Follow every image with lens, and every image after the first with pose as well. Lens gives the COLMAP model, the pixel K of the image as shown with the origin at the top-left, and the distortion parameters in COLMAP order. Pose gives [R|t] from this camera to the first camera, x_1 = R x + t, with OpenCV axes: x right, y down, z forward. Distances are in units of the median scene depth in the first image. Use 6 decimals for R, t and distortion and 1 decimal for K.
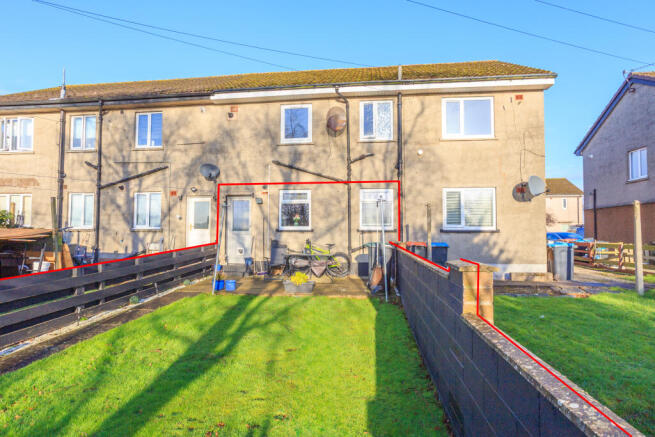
lens RADIAL K [[370.7, 0, 327.5], [0, 370.7, 218.5], [0, 0, 1]] dist [0.002138, 0.002055]
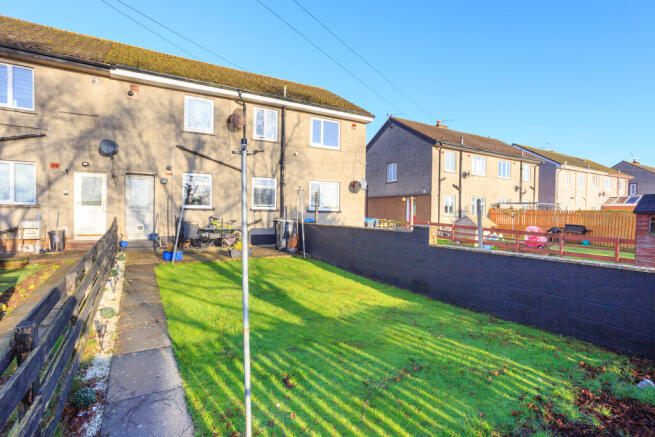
lens RADIAL K [[352.1, 0, 327.5], [0, 352.1, 218.5], [0, 0, 1]] dist [0.050785, 0.001340]
pose [[0.795767, -0.001092, 0.605602, -0.434647], [-0.032809, 0.998452, 0.044912, -0.000640], [-0.604714, -0.055609, 0.794499, -0.119649]]
